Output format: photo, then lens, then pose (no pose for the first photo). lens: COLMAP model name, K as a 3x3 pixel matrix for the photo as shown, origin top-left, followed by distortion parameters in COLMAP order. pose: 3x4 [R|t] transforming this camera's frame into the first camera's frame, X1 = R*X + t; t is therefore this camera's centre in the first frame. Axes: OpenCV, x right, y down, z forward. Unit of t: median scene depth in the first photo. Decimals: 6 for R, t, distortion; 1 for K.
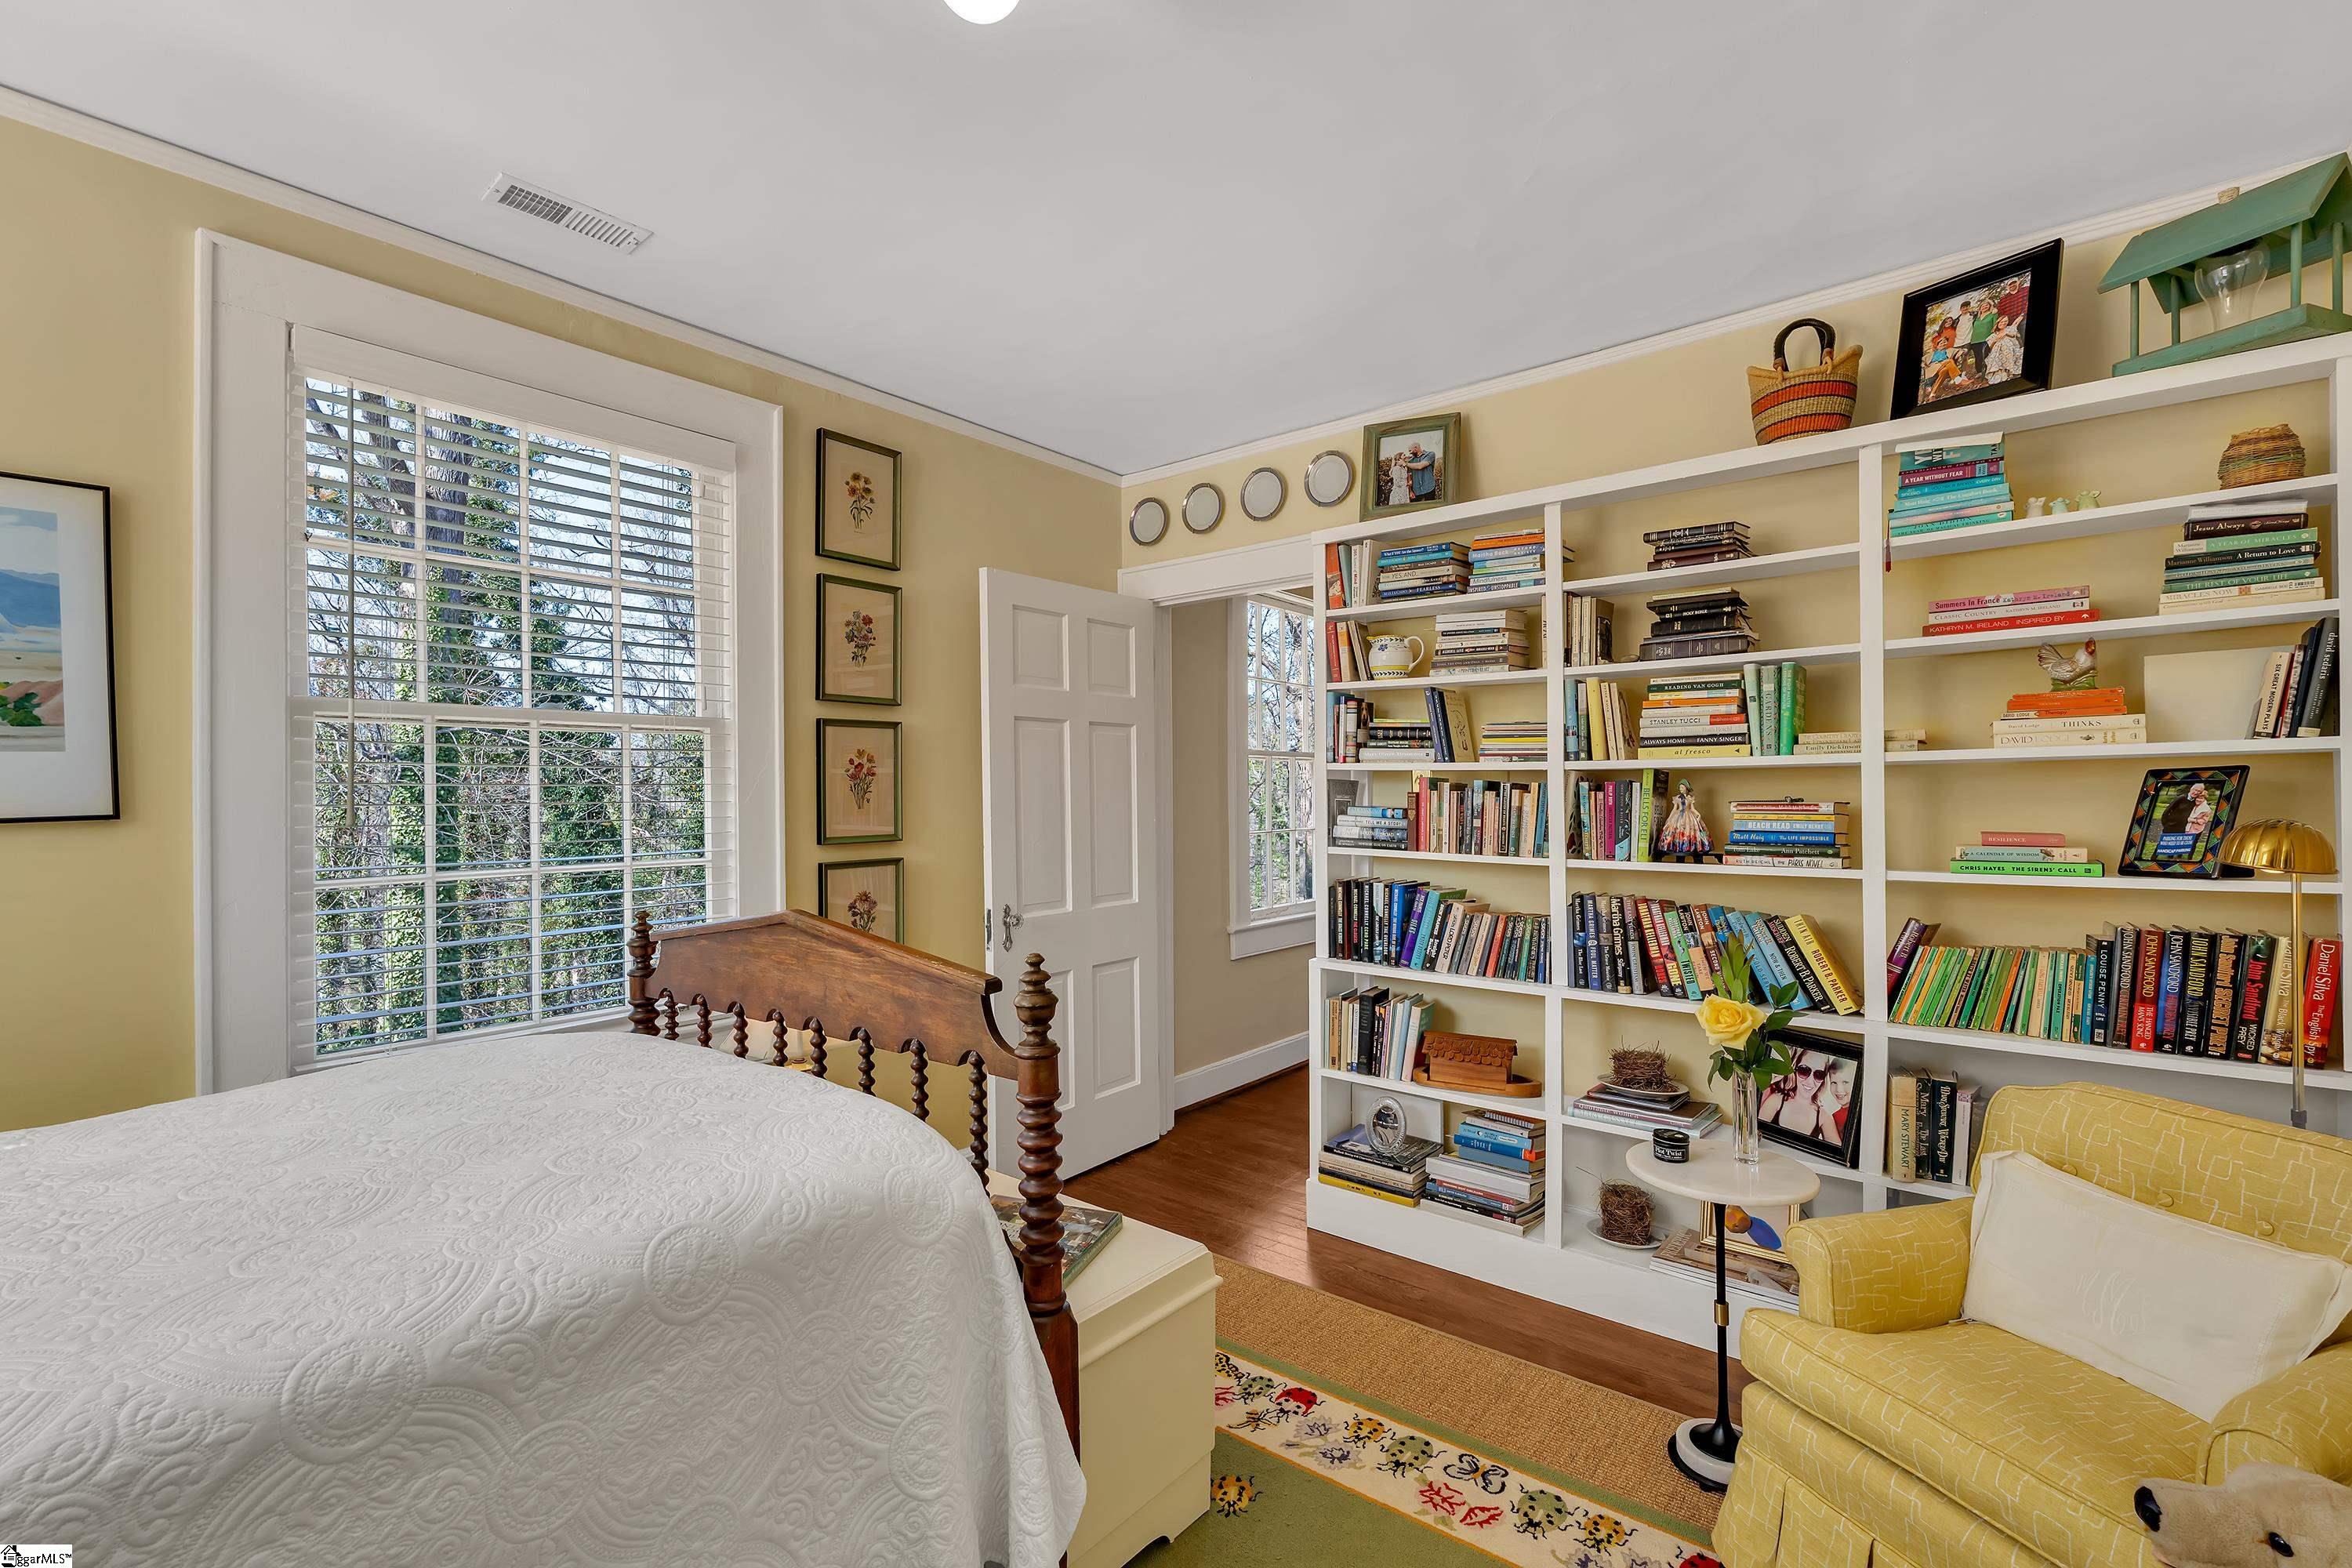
lens RADIAL K [[1038.6, 0, 1175.7], [0, 1038.6, 792.0], [0, 0, 1]] dist [-0.005765, -0.000048]
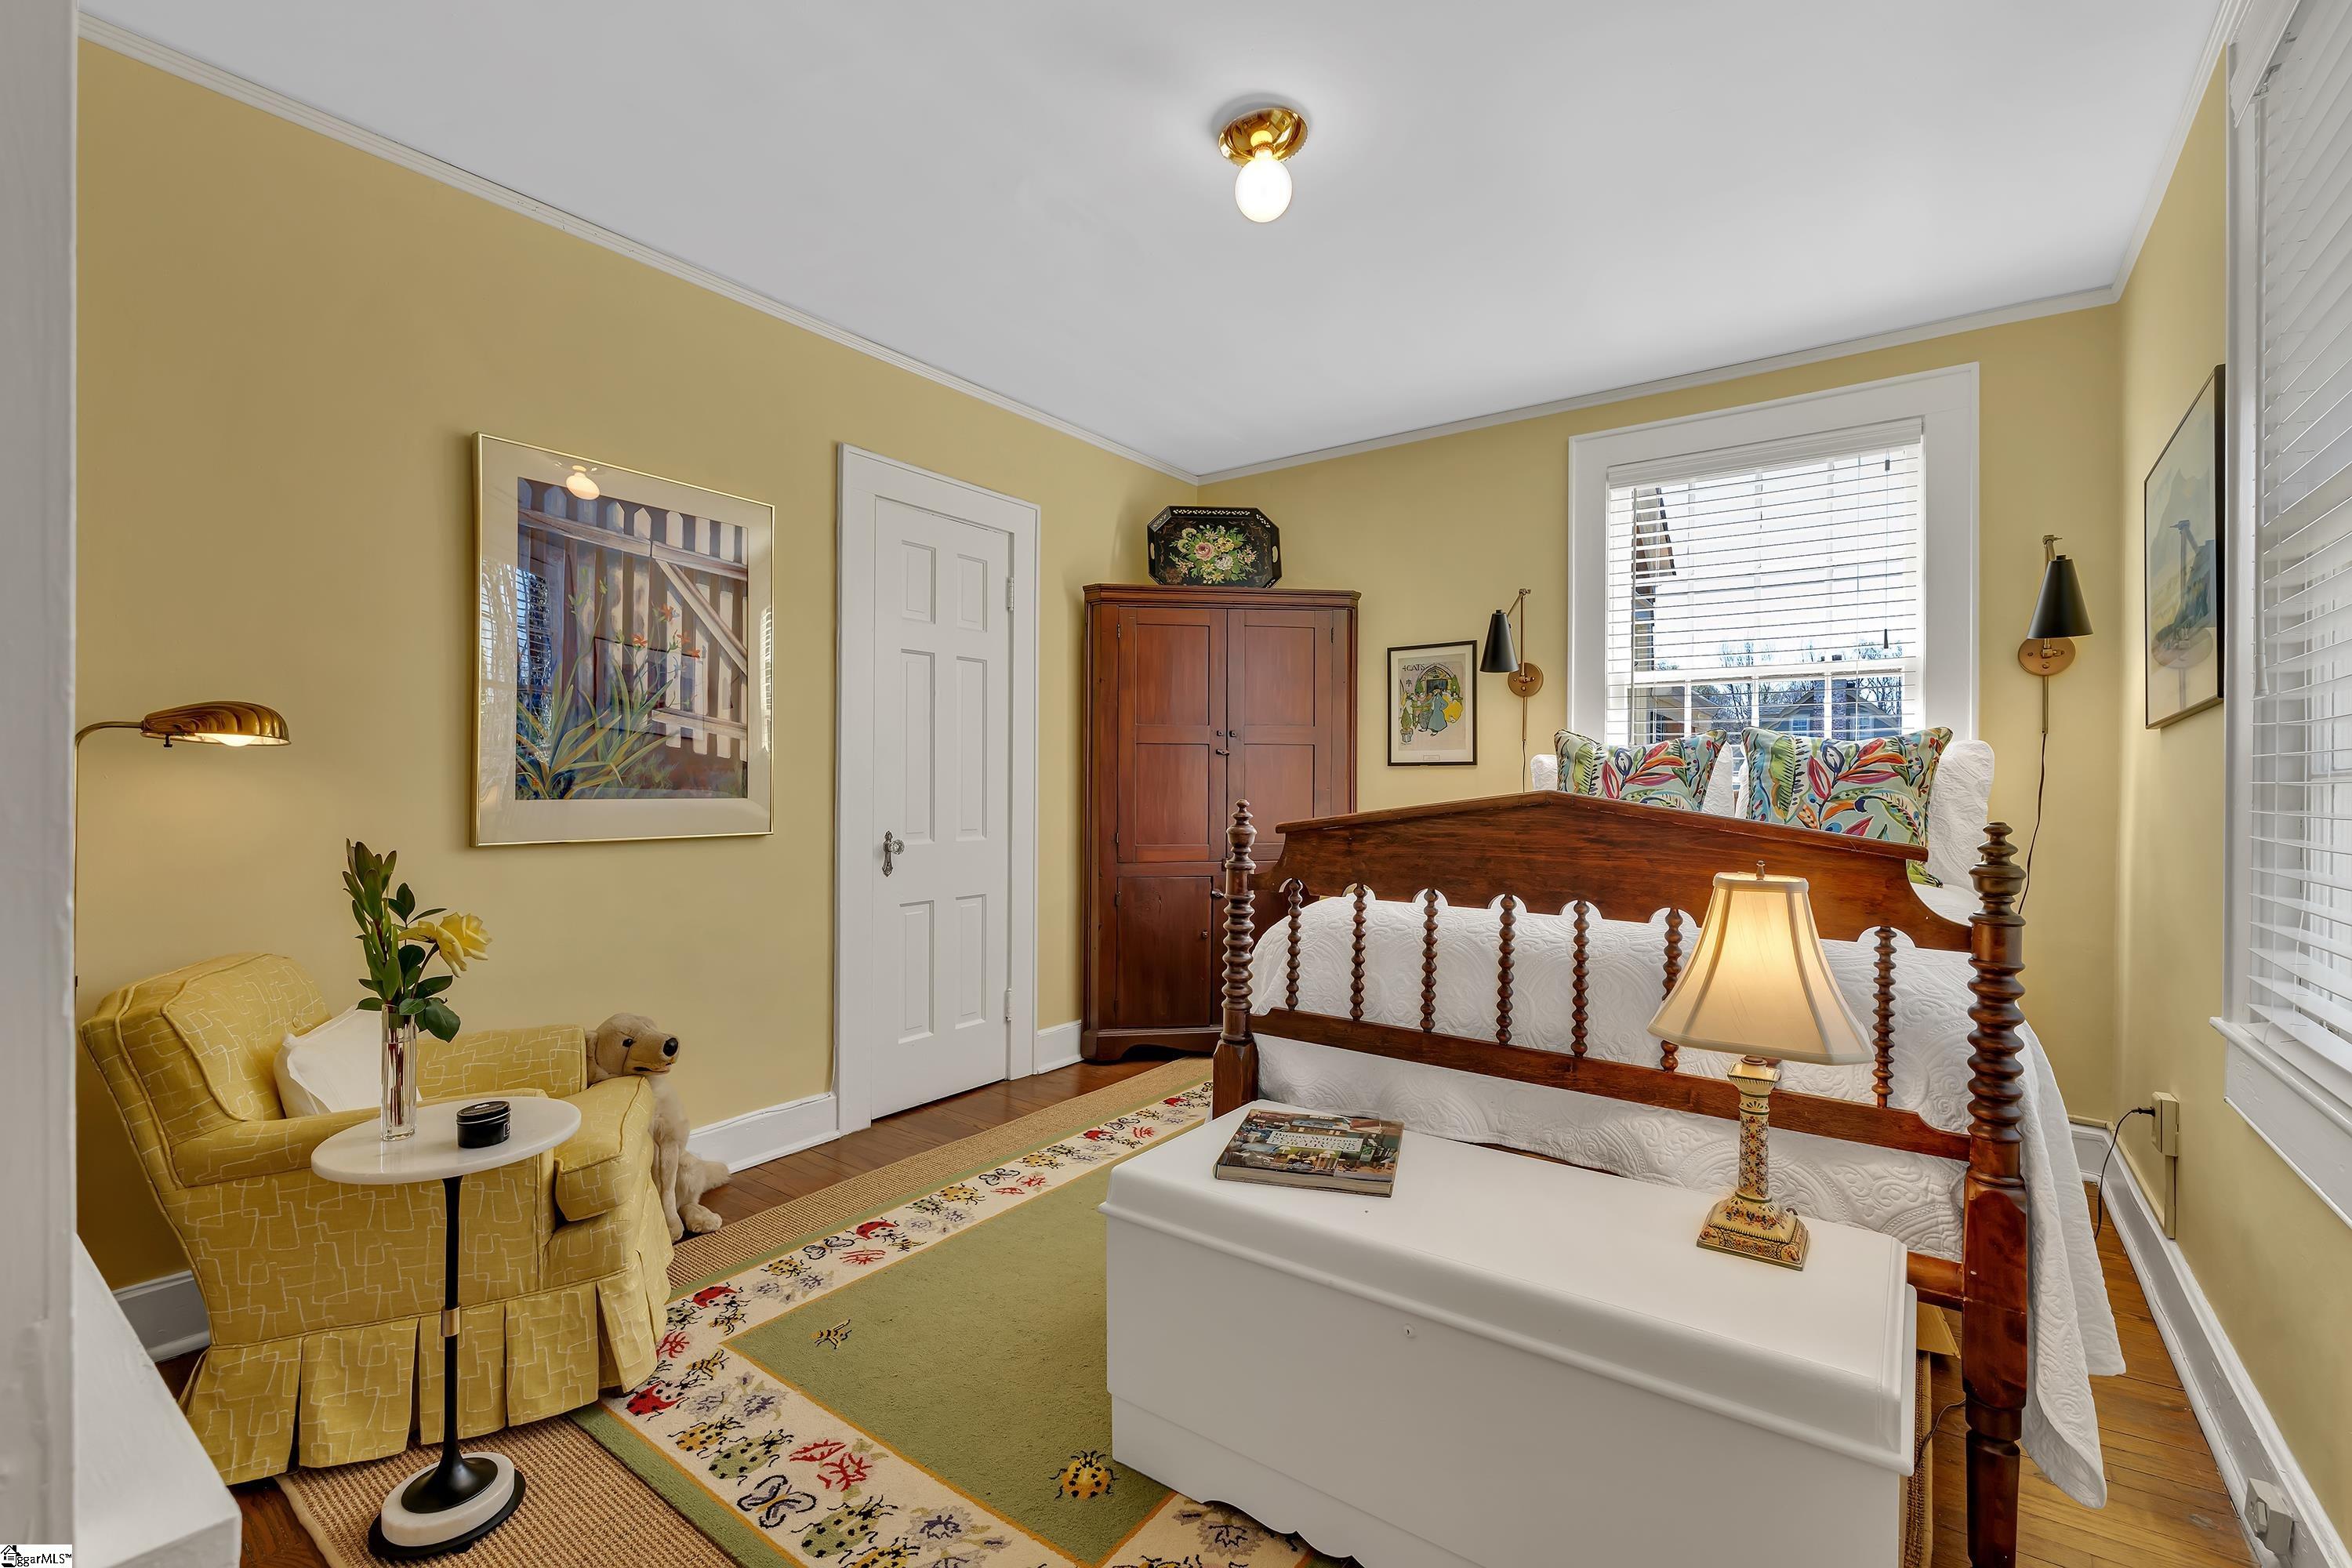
lens RADIAL K [[1038.6, 0, 1177.2], [0, 1038.6, 781.4], [0, 0, 1]] dist [-0.005765, -0.000048]
pose [[-0.999058, -0.000331, -0.043391, 0.015998], [-0.000486, 0.999993, 0.003582, 0.097626], [0.043390, 0.003600, -0.999052, 1.865912]]
